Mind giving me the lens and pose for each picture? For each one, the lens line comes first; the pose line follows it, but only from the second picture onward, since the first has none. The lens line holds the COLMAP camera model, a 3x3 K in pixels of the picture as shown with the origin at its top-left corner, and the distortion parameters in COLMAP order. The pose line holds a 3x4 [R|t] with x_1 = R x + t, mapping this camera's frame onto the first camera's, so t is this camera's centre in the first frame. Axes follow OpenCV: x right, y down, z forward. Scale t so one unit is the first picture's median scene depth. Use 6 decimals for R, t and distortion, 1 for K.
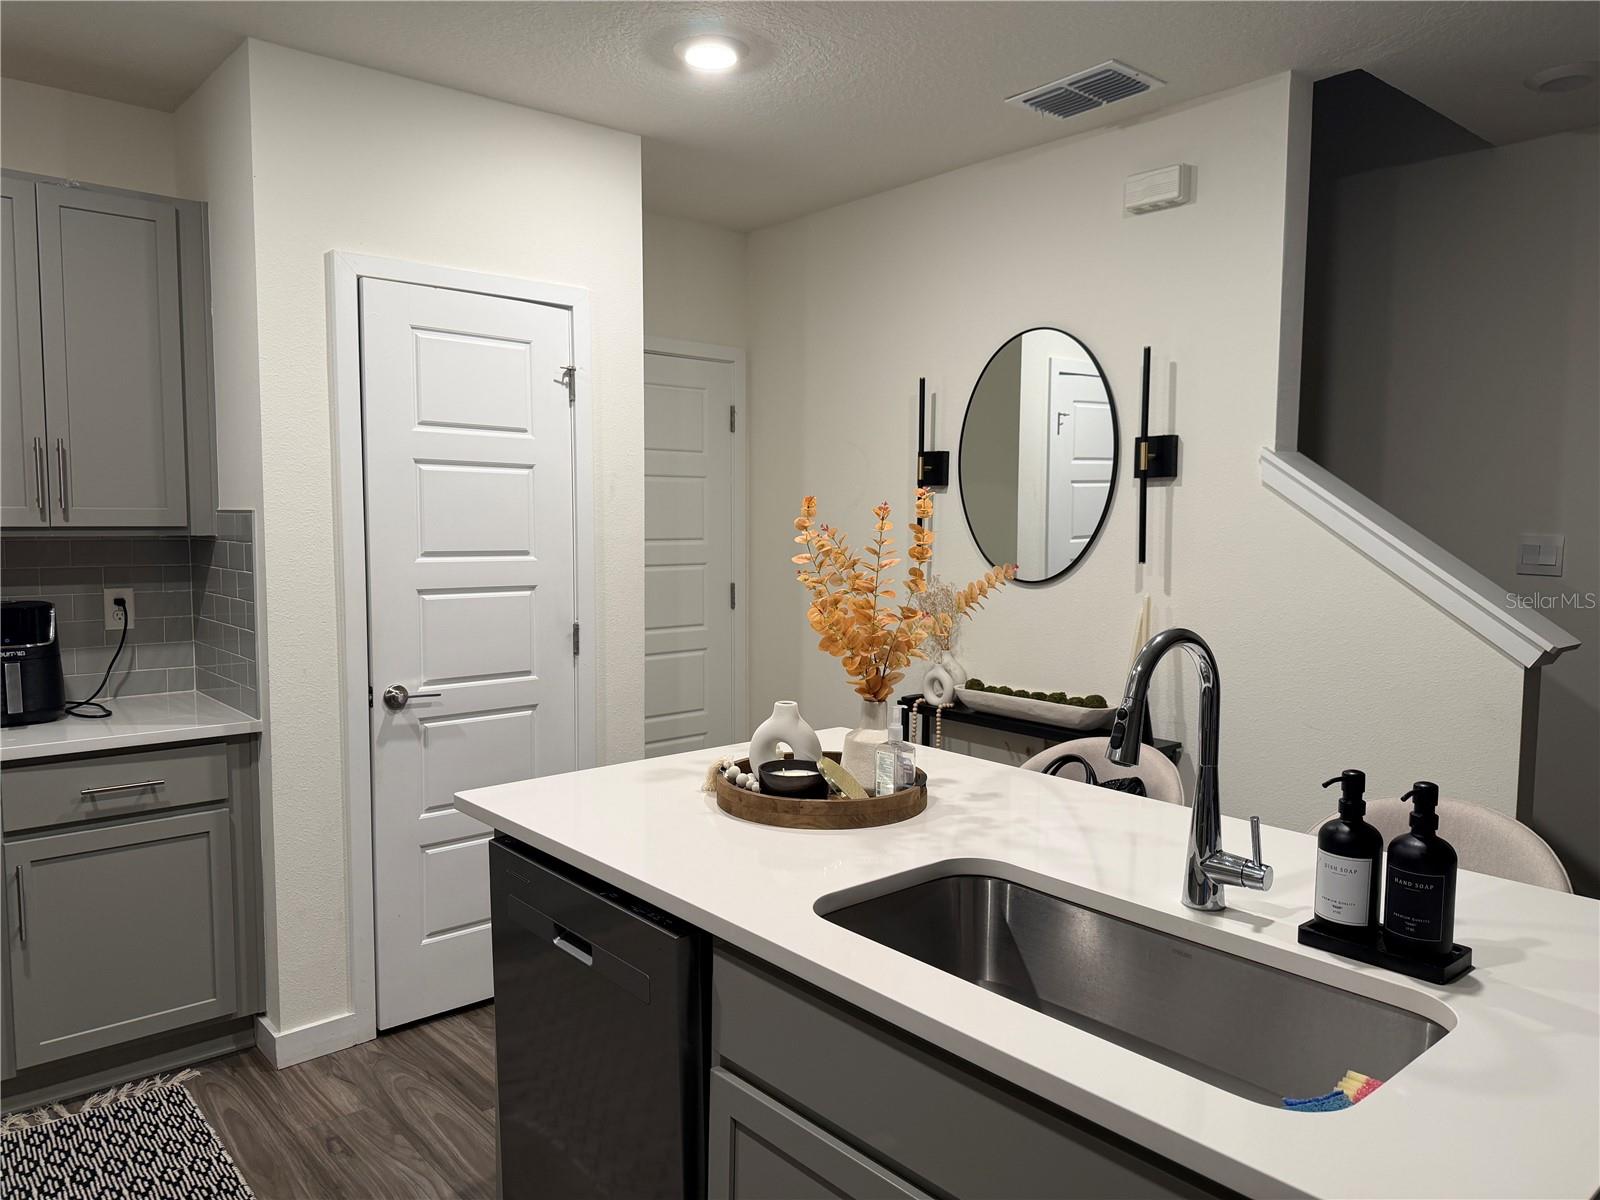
lens RADIAL K [[1121.1, 0, 790.5], [0, 1121.1, 608.5], [0, 0, 1]] dist [0.032863, -0.006669]
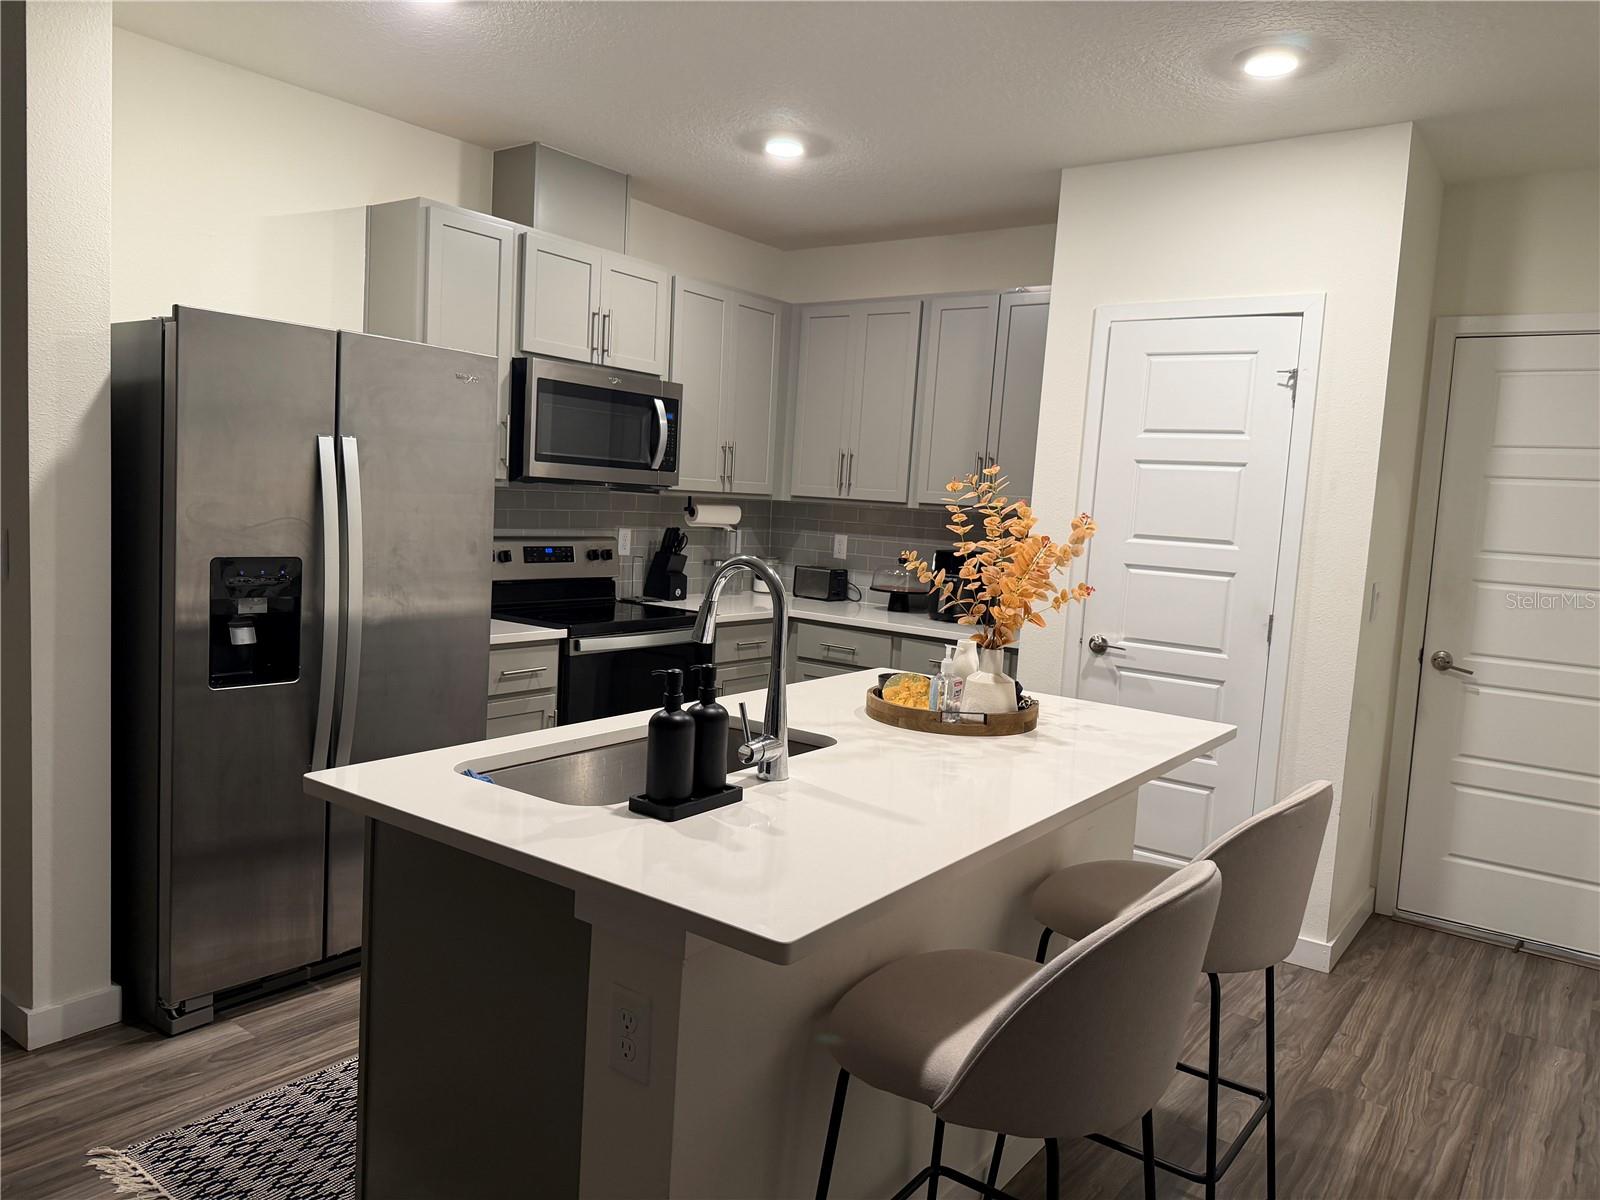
lens RADIAL K [[1121.1, 0, 787.7], [0, 1121.1, 595.8], [0, 0, 1]] dist [0.032863, -0.006669]
pose [[0.221621, 0.098063, -0.970189, 0.801626], [-0.125417, 0.989534, 0.071369, -0.023597], [0.967034, 0.105862, 0.231601, 0.345807]]
